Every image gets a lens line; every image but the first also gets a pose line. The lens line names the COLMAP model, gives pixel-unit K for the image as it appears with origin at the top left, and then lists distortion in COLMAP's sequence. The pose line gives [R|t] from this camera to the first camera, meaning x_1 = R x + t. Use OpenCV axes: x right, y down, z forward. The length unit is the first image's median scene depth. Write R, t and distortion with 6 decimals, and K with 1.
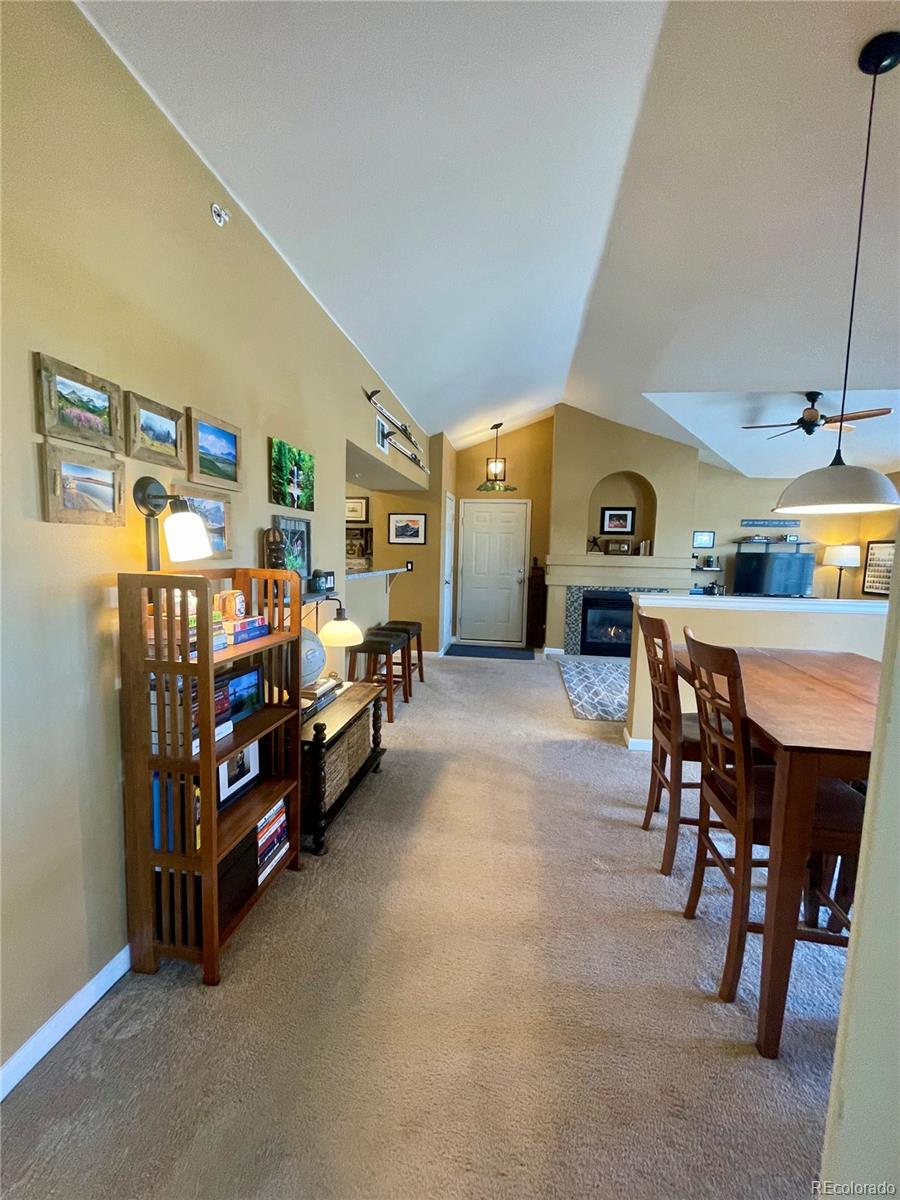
lens RADIAL K [[482.8, 0, 452.2], [0, 482.8, 599.9], [0, 0, 1]] dist [-0.001701, -0.000555]
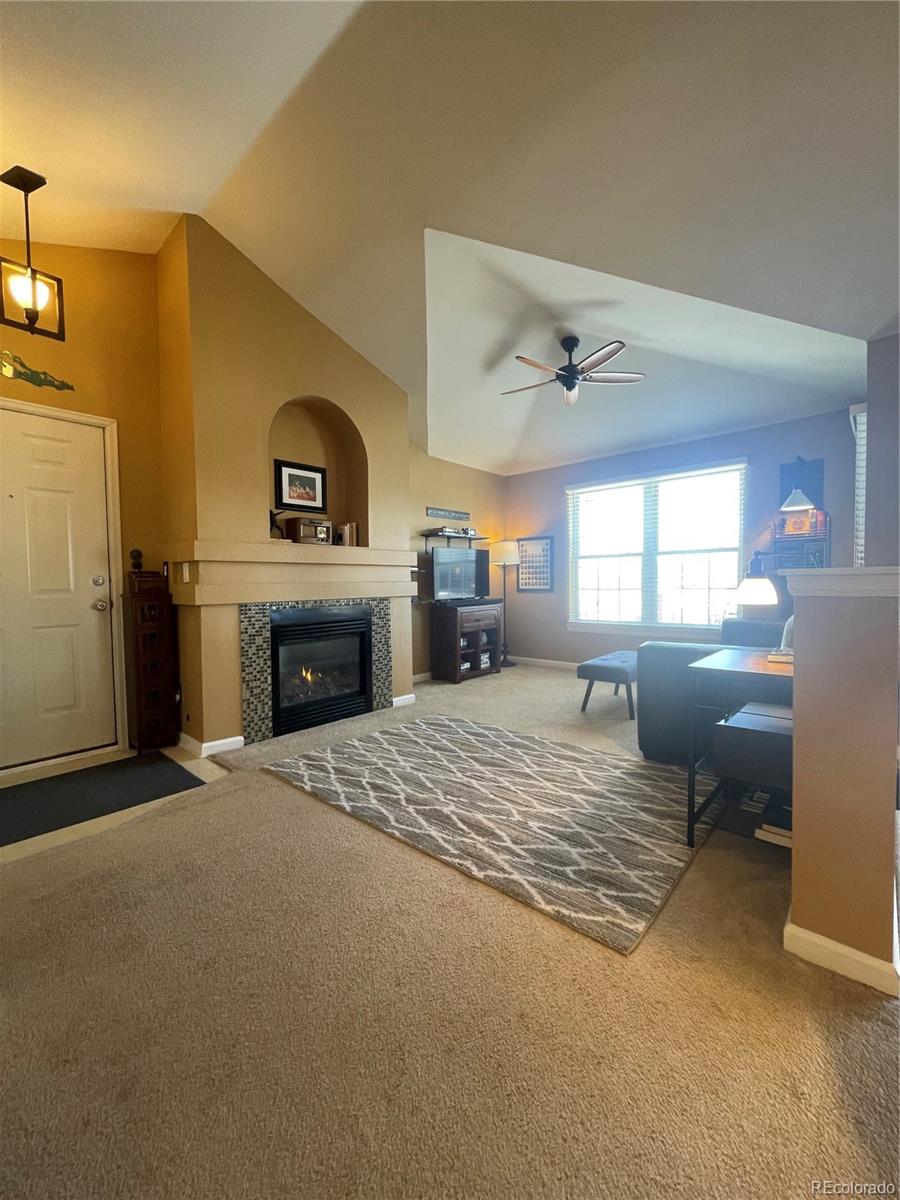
lens RADIAL K [[482.8, 0, 450.2], [0, 482.8, 599.3], [0, 0, 1]] dist [-0.001701, -0.000555]
pose [[0.550992, -0.059733, 0.832370, -0.051888], [0.108426, 0.994104, -0.000434, -0.011557], [-0.827436, 0.090490, 0.554221, 0.572292]]
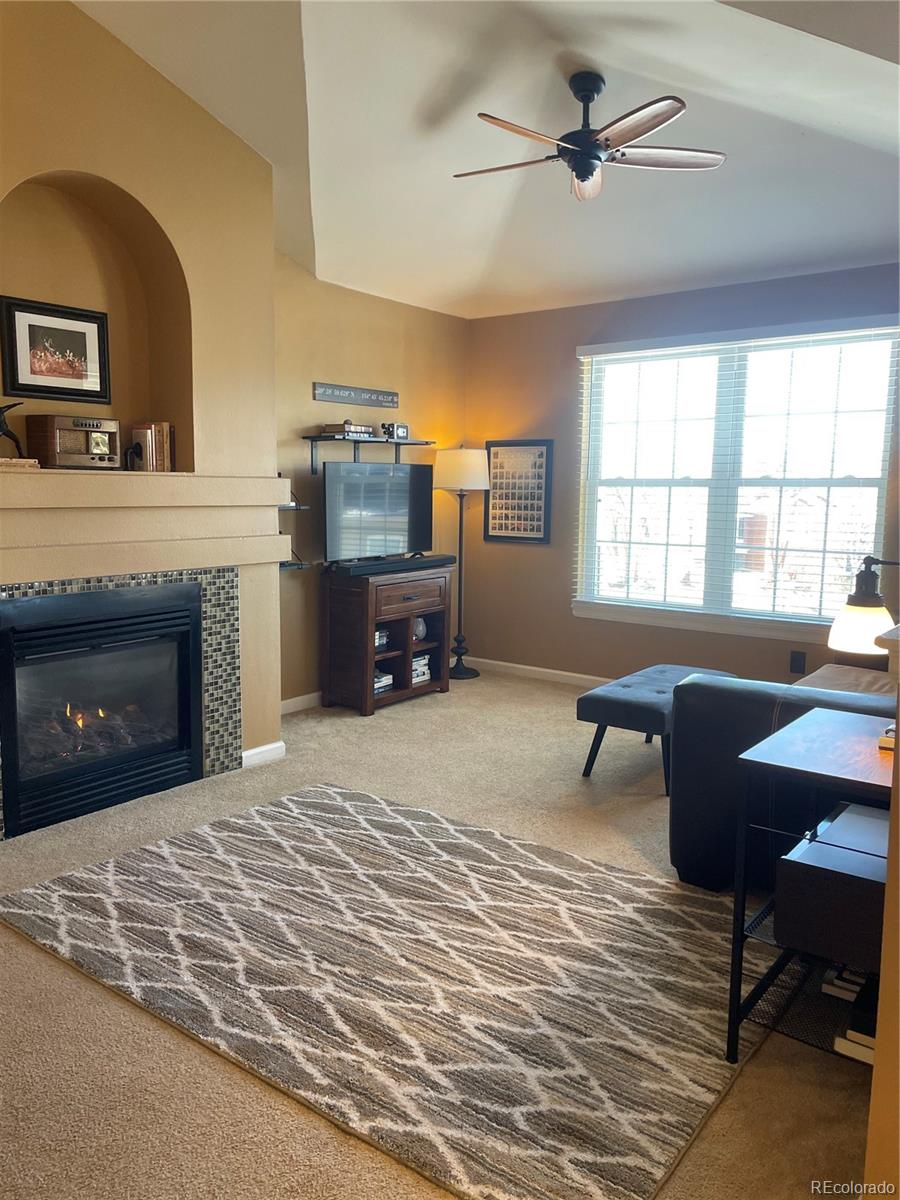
lens RADIAL K [[900.2, 0, 446.7], [0, 900.2, 595.9], [0, 0, 1]] dist [0.086874, -0.109651]
pose [[0.486976, -0.125838, 0.864302, -0.044925], [0.086959, 0.991635, 0.095382, -0.051285], [-0.869076, 0.028710, 0.493846, 0.549172]]
